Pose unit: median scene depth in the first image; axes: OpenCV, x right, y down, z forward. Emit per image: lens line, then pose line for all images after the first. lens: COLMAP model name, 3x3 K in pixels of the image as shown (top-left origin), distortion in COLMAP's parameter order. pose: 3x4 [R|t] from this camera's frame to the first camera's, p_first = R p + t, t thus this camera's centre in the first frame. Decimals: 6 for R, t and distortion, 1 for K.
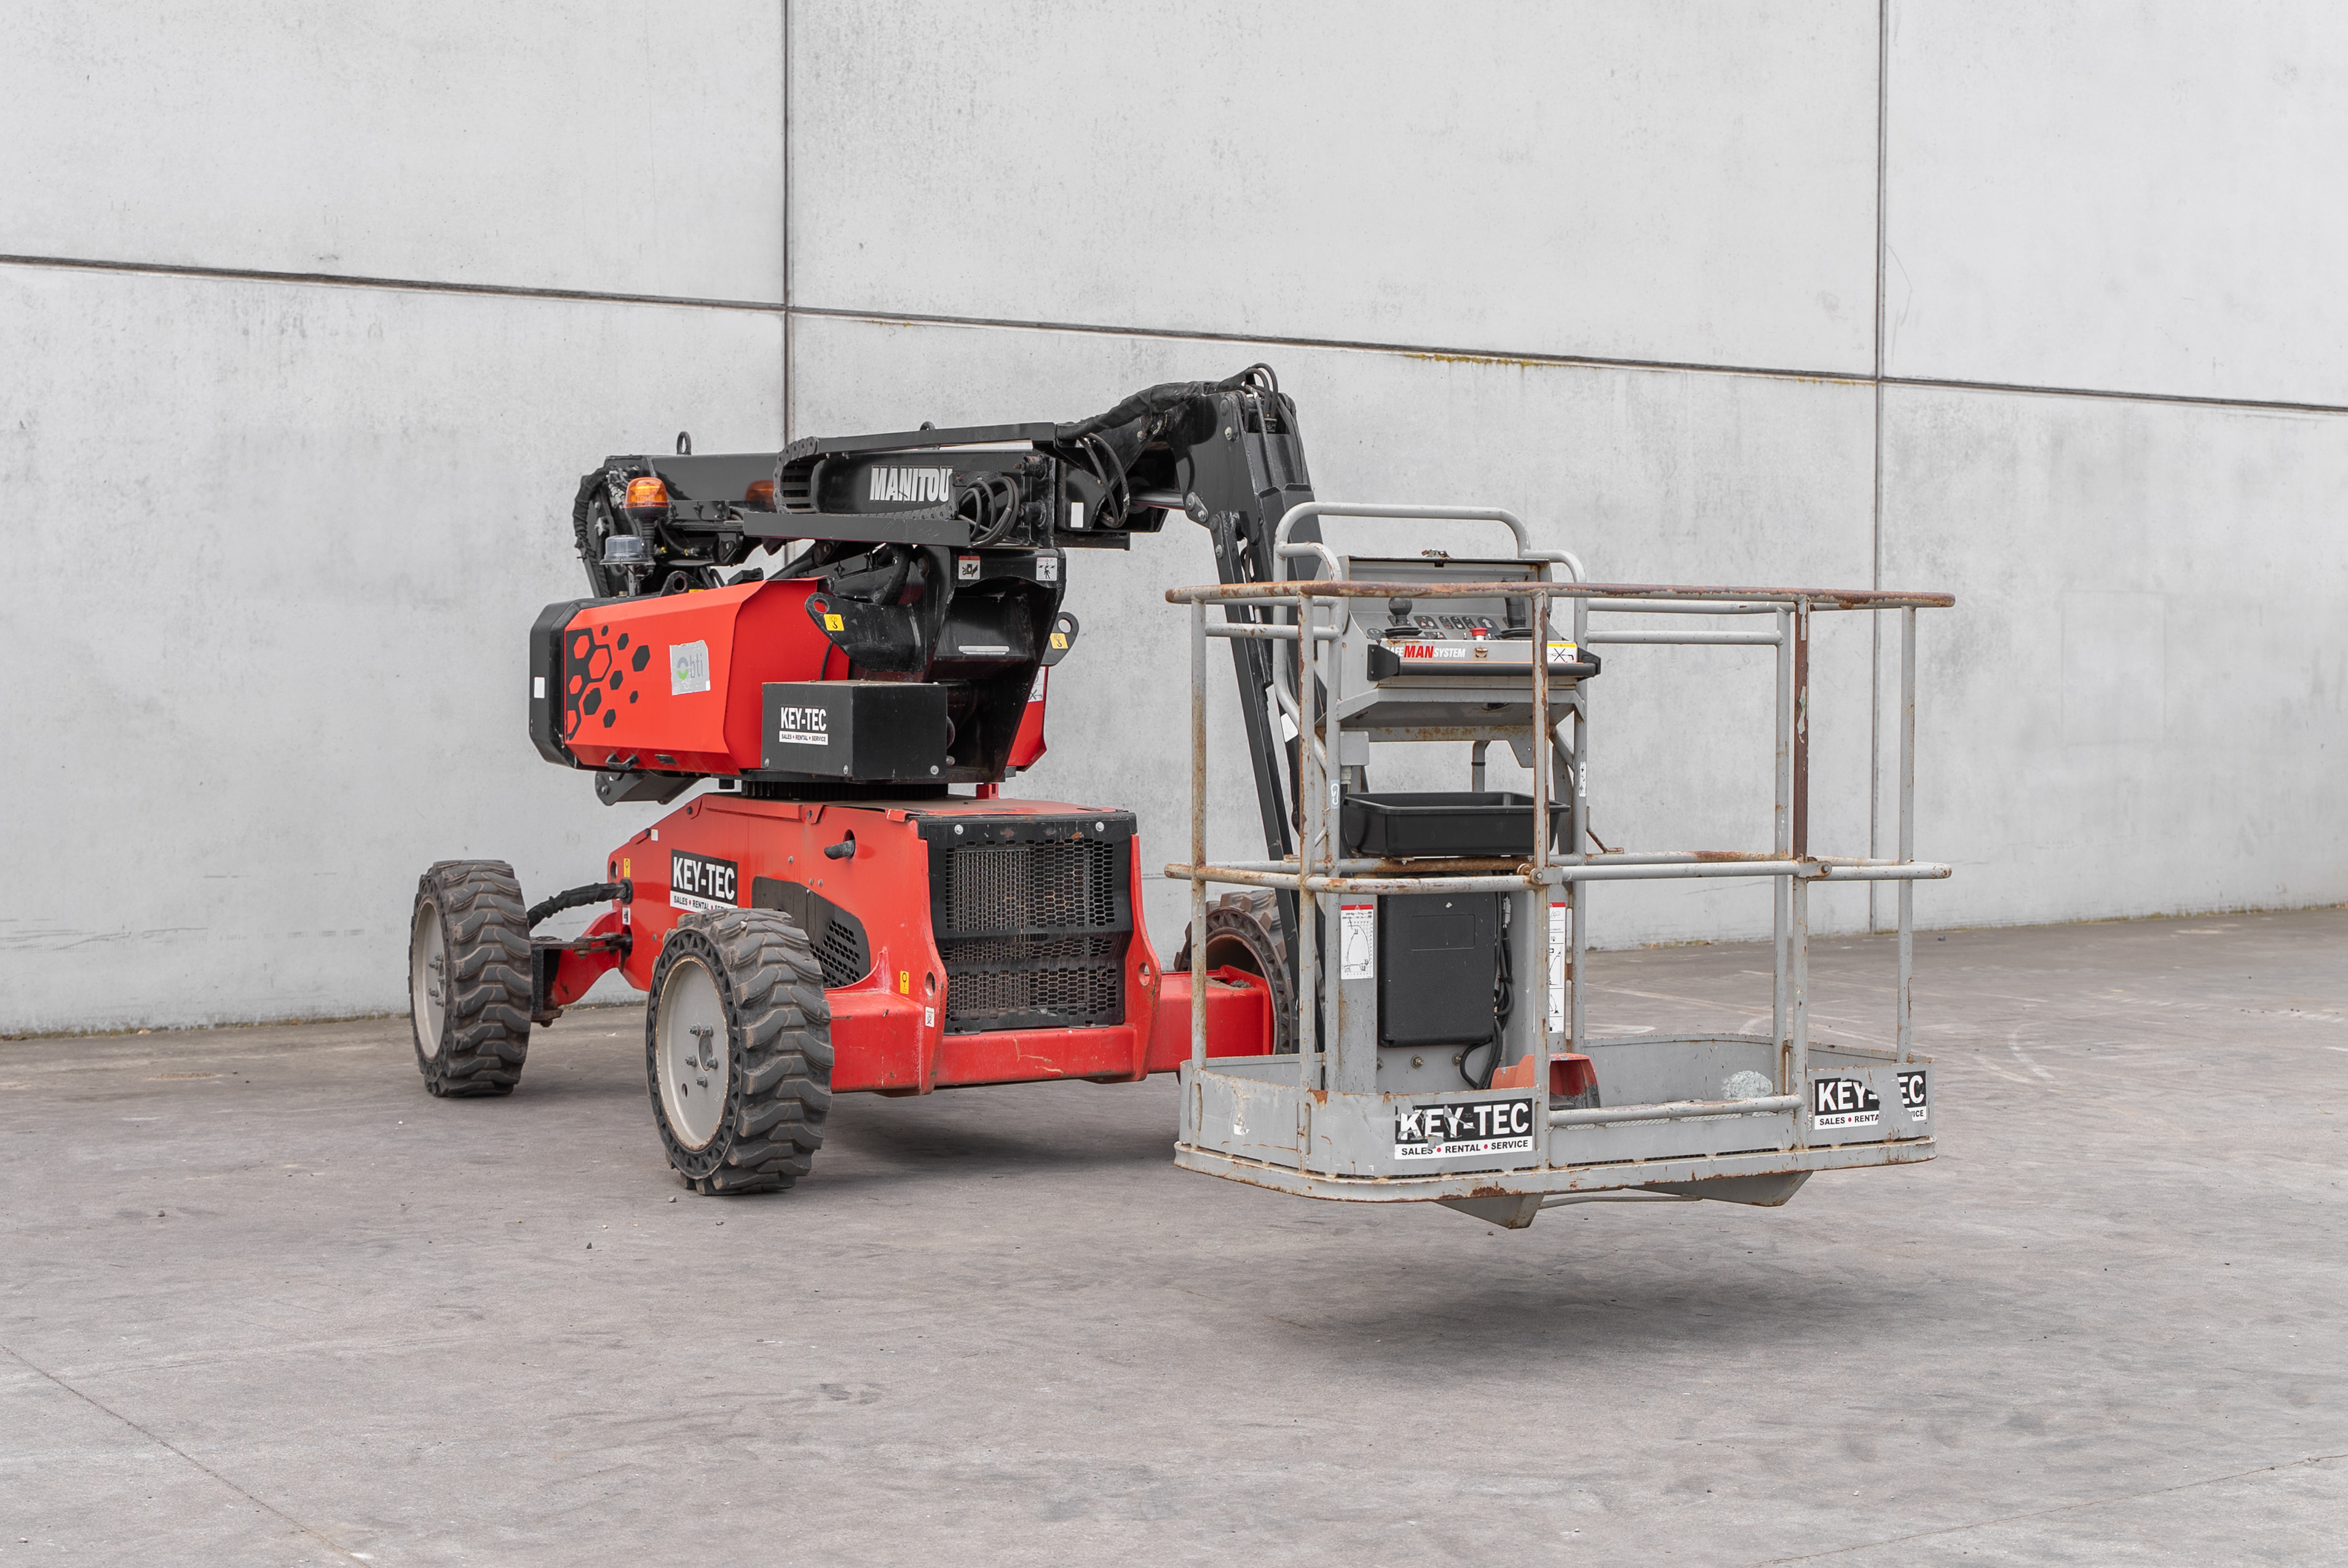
lens RADIAL K [[3459.6, 0, 1040.7], [0, 3459.6, 775.0], [0, 0, 1]] dist [-0.004494, 0.000000]
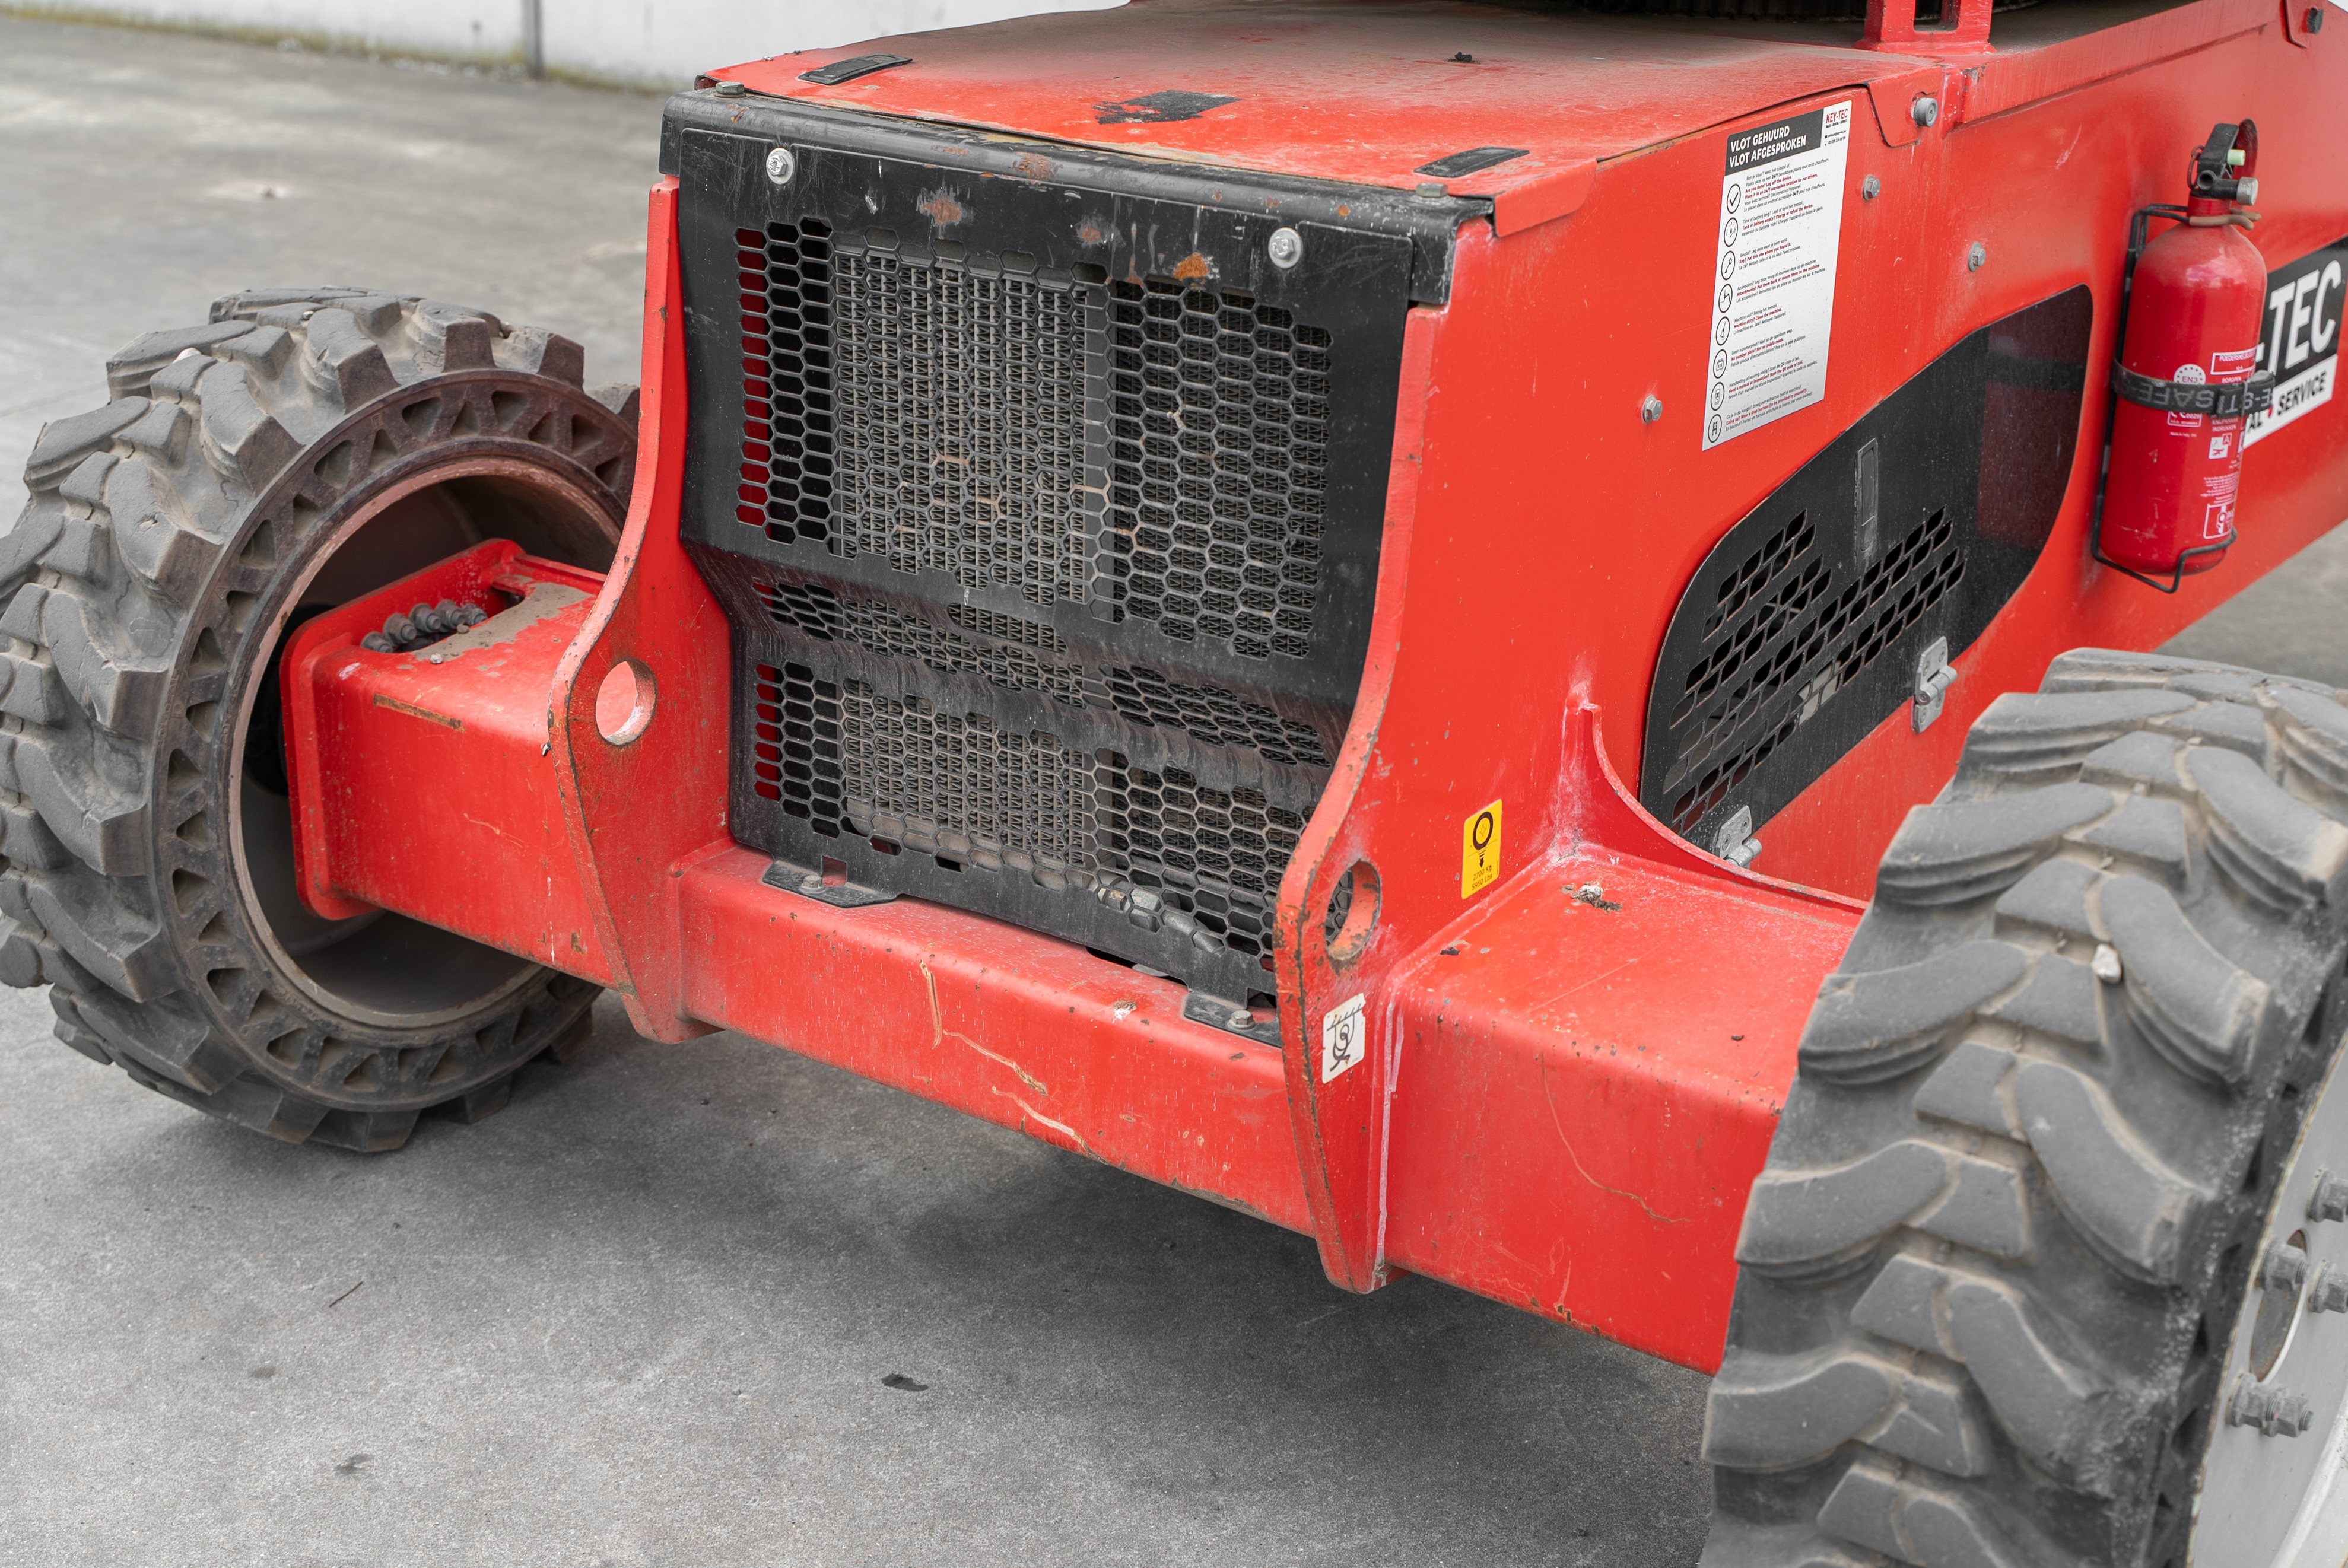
lens RADIAL K [[3459.7, 0, 1086.5], [0, 3459.7, 792.6], [0, 0, 1]] dist [-0.004494, 0.000000]
pose [[0.427461, 0.318108, -0.846218, 0.165958], [-0.040925, 0.941896, 0.333402, -0.020928], [0.903107, -0.107884, 0.415642, 0.664227]]
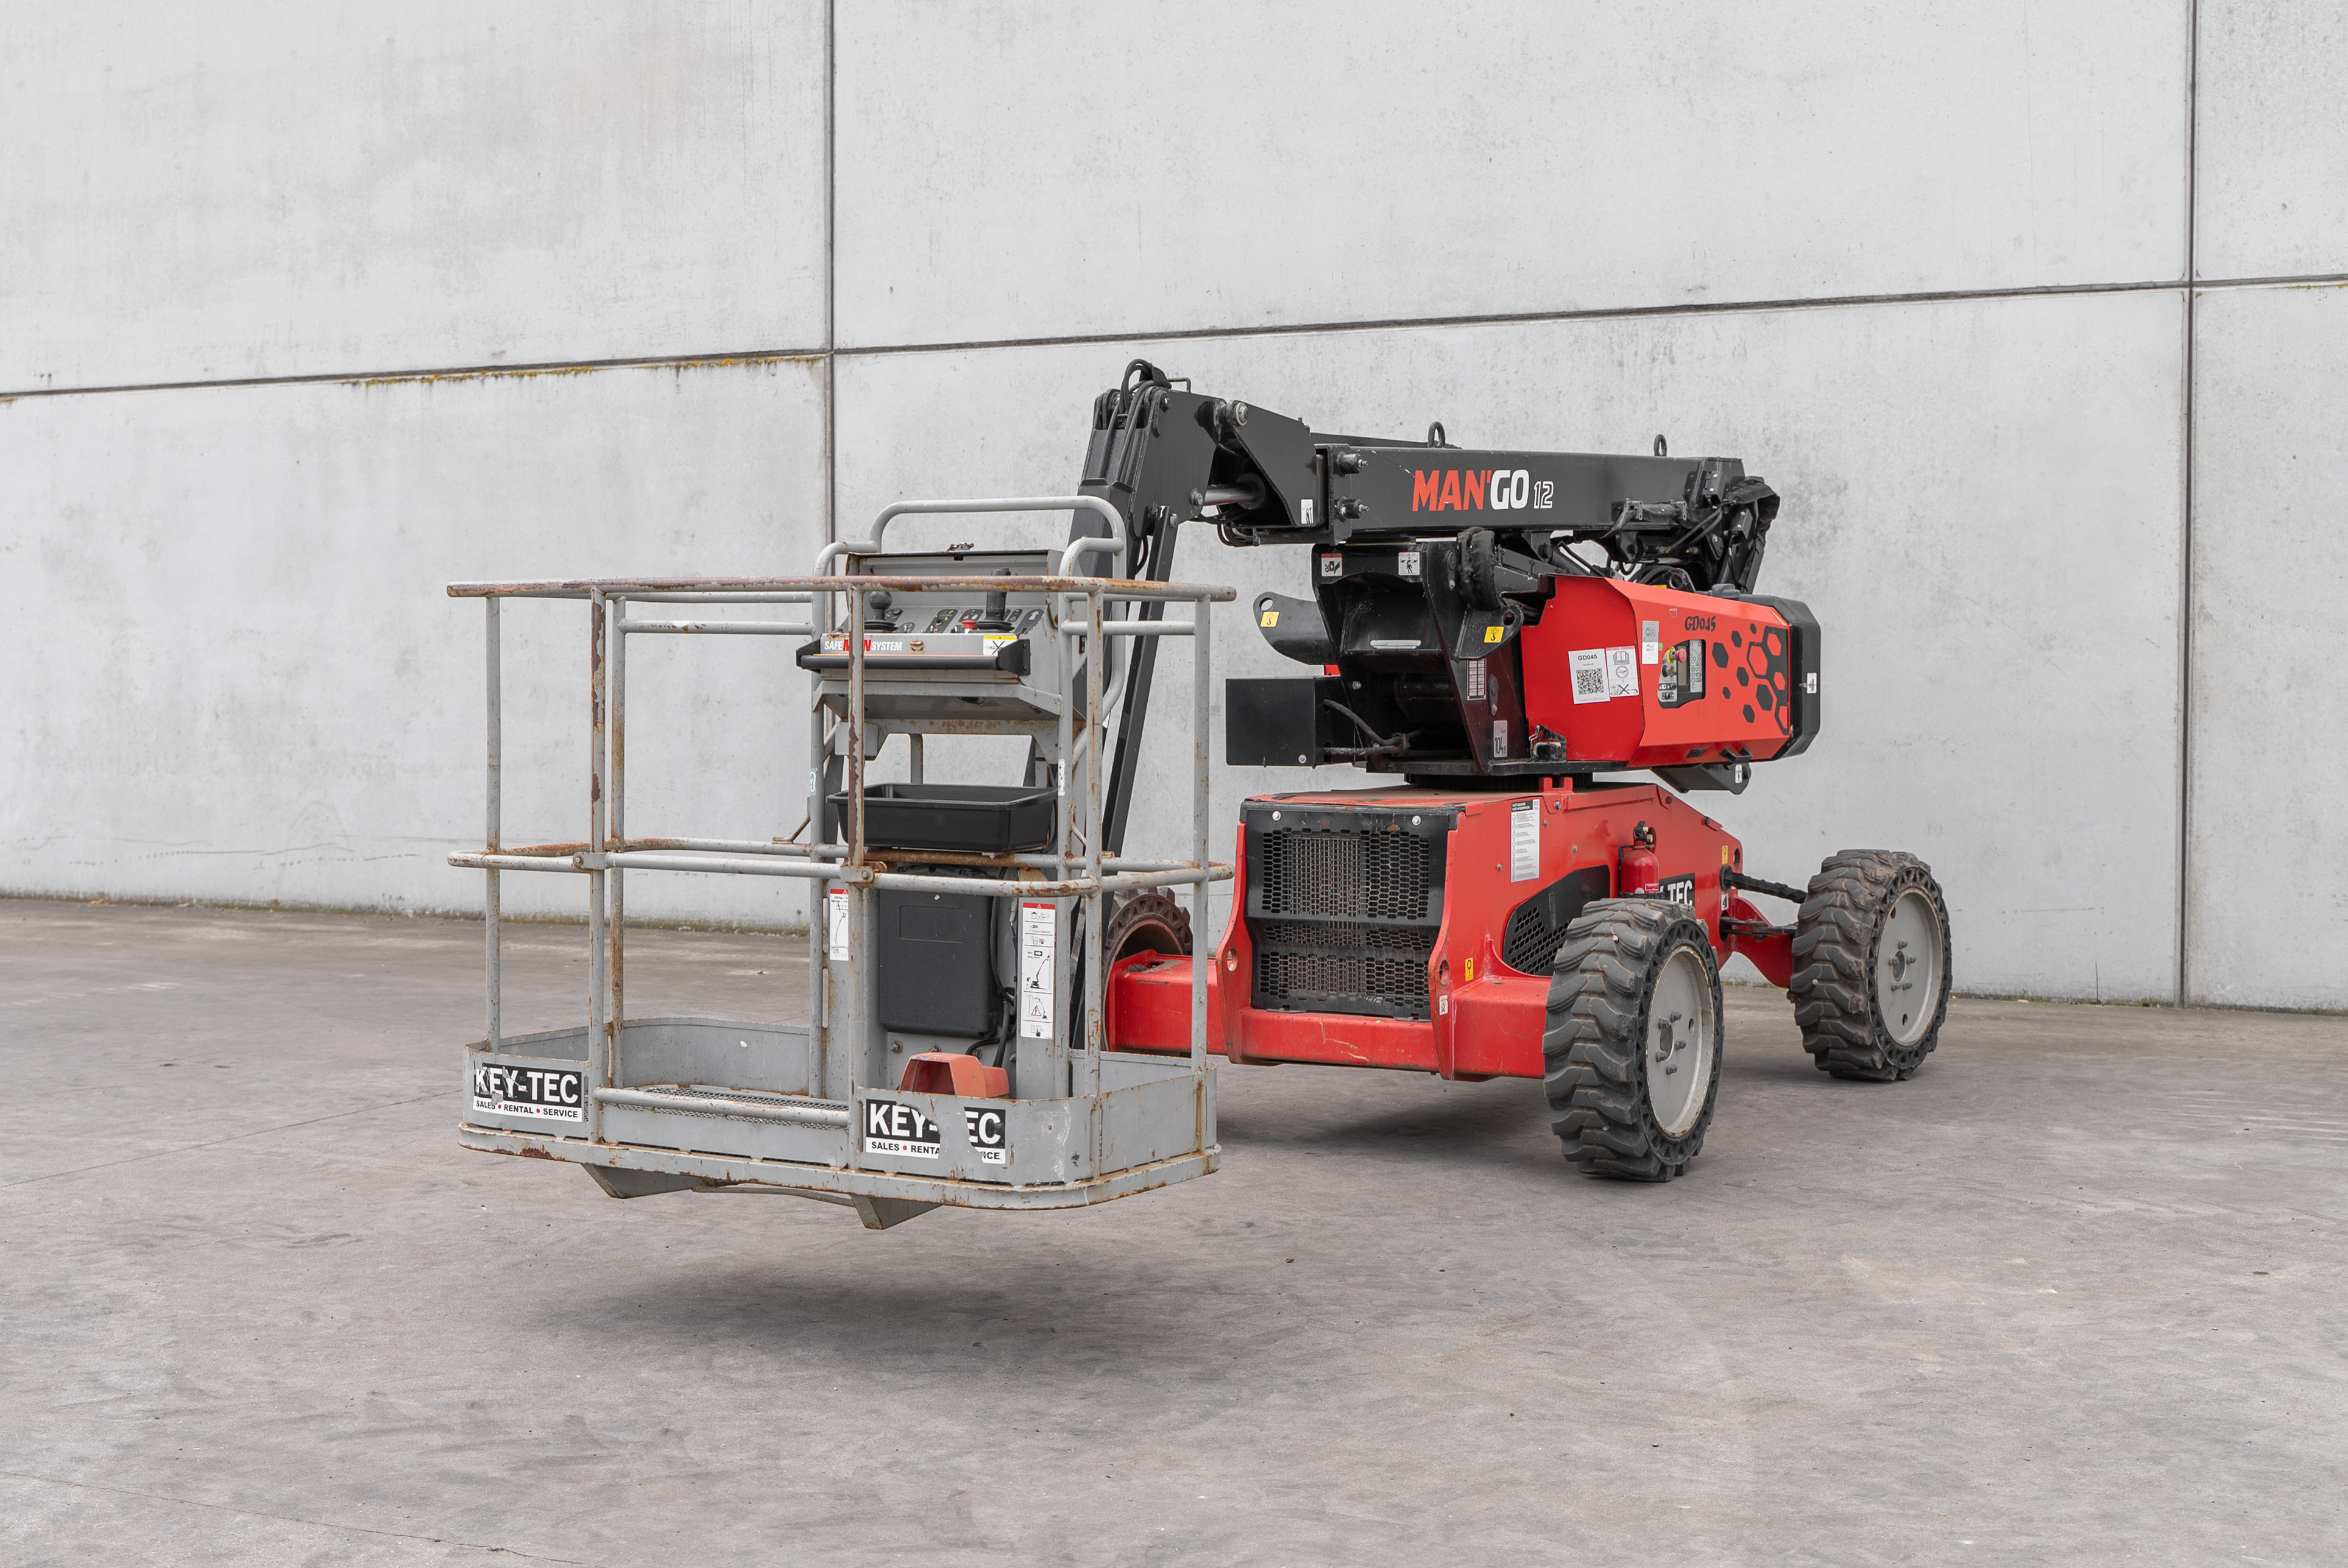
lens RADIAL K [[3044.2, 0, 1142.4], [0, 3044.2, 767.8], [0, 0, 1]] dist [-0.004113, 0.000000]
pose [[0.528359, 0.029263, -0.848517, 0.540254], [-0.026407, 0.999489, 0.018026, -0.010552], [0.848610, 0.012883, 0.528861, 0.350350]]
